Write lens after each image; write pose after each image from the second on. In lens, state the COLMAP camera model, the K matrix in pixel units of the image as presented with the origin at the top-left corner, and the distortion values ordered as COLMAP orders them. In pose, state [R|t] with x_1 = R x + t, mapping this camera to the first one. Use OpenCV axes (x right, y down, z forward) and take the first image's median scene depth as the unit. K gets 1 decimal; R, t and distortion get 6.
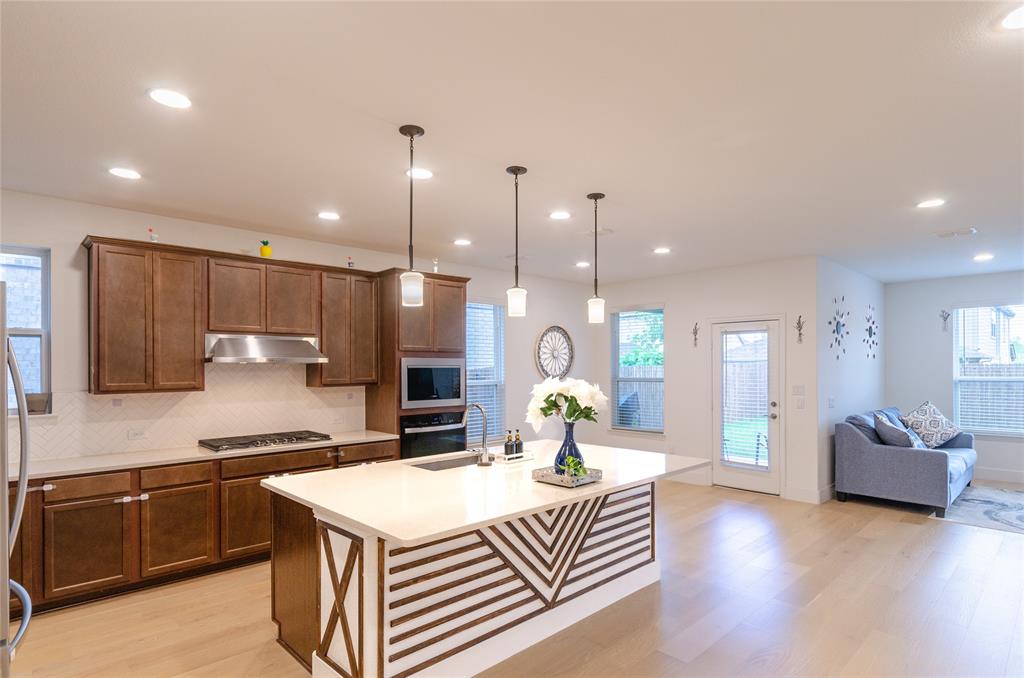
lens RADIAL K [[533.6, 0, 506.1], [0, 533.6, 366.4], [0, 0, 1]] dist [-0.000705, -0.000111]
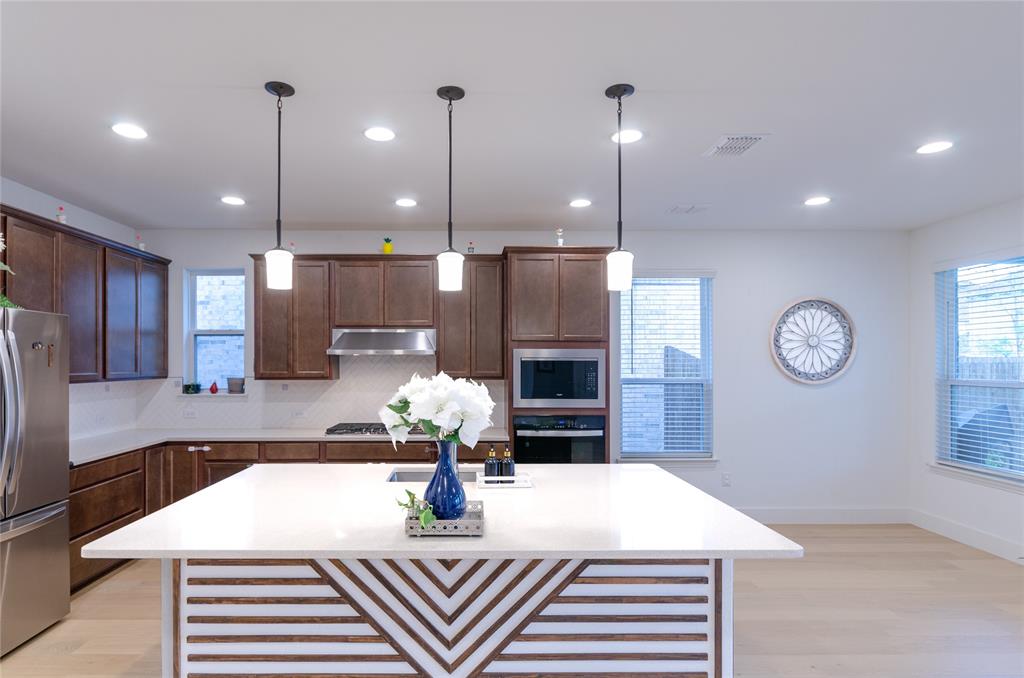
lens RADIAL K [[542.4, 0, 509.1], [0, 542.4, 362.3], [0, 0, 1]] dist [0.002259, -0.000144]
pose [[0.733872, 0.006806, -0.679253, 0.422301], [-0.004401, 0.999976, 0.005265, 0.001313], [0.679273, -0.000875, 0.733885, 0.358913]]
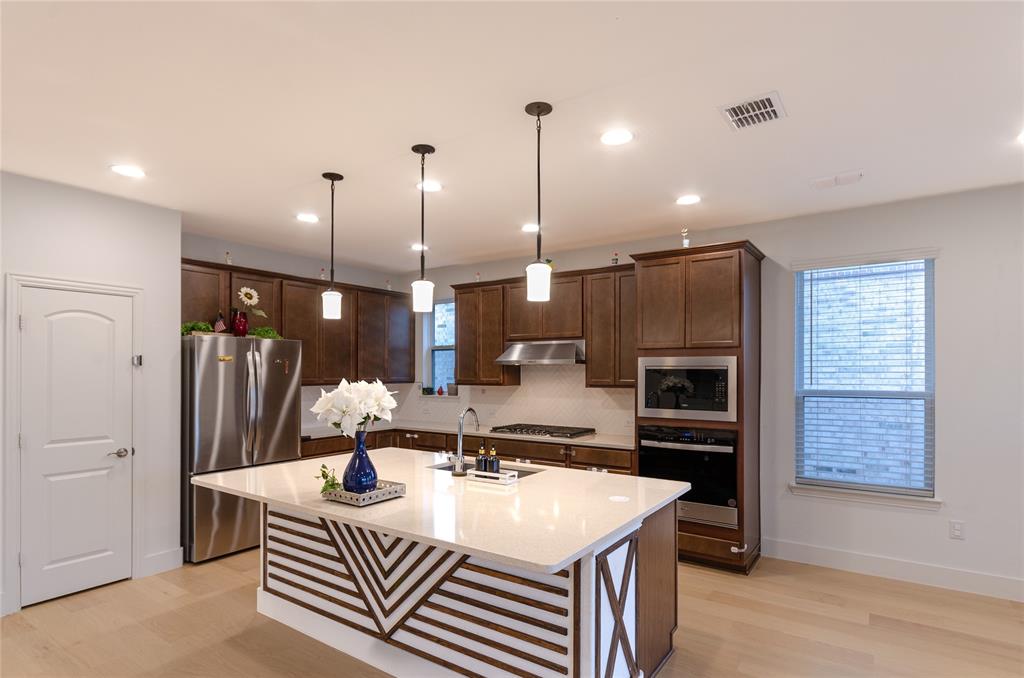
lens RADIAL K [[535.2, 0, 514.6], [0, 535.2, 370.3], [0, 0, 1]] dist [0.001299, -0.000072]
pose [[0.207032, 0.005321, -0.978320, 0.642613], [0.000066, 0.999985, 0.005452, 0.000238], [0.978334, -0.001193, 0.207029, 0.653649]]
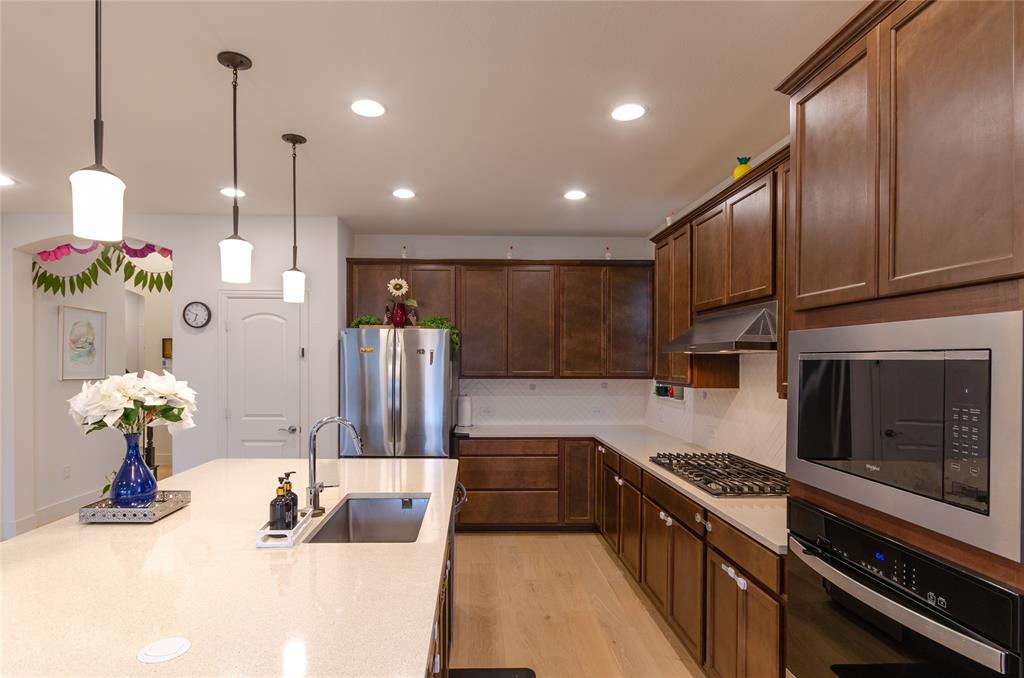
lens RADIAL K [[533.6, 0, 506.1], [0, 533.6, 366.4], [0, 0, 1]] dist [-0.000705, -0.000111]
pose [[-0.672058, 0.010895, -0.740418, 0.193609], [0.001328, 0.999908, 0.013507, 0.001895], [0.740497, 0.008094, -0.672010, 1.162873]]
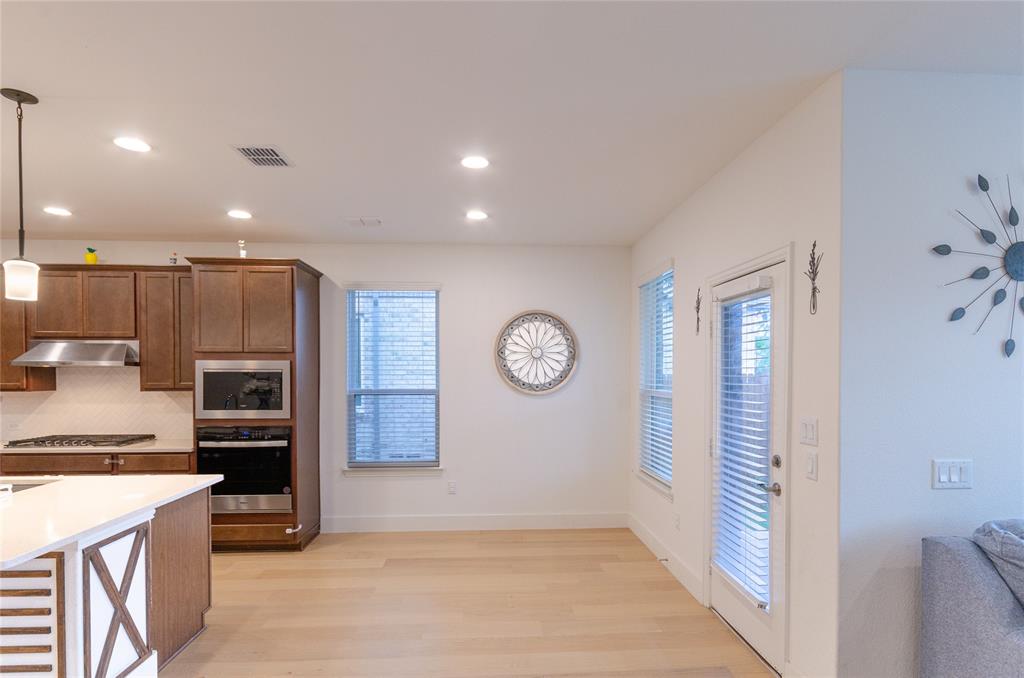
lens RADIAL K [[527.4, 0, 501.7], [0, 527.4, 384.0], [0, 0, 1]] dist [0.001948, -0.002349]
pose [[0.764363, 0.018726, -0.644514, 0.782138], [-0.003857, 0.999693, 0.024472, -0.000379], [0.644774, -0.016220, 0.764201, 0.693647]]
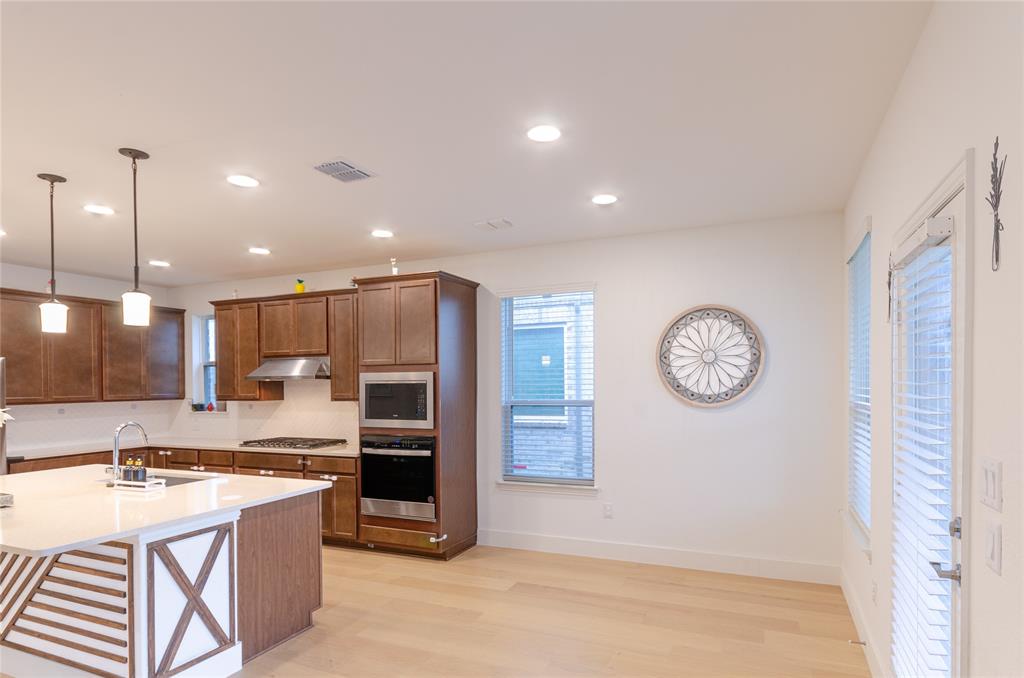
lens RADIAL K [[536.1, 0, 518.6], [0, 536.1, 390.7], [0, 0, 1]] dist [0.001335, -0.000890]
pose [[0.412780, 0.013455, -0.910731, 0.832269], [0.008681, 0.999787, 0.018705, -0.000110], [0.910789, -0.015627, 0.412576, 0.904421]]
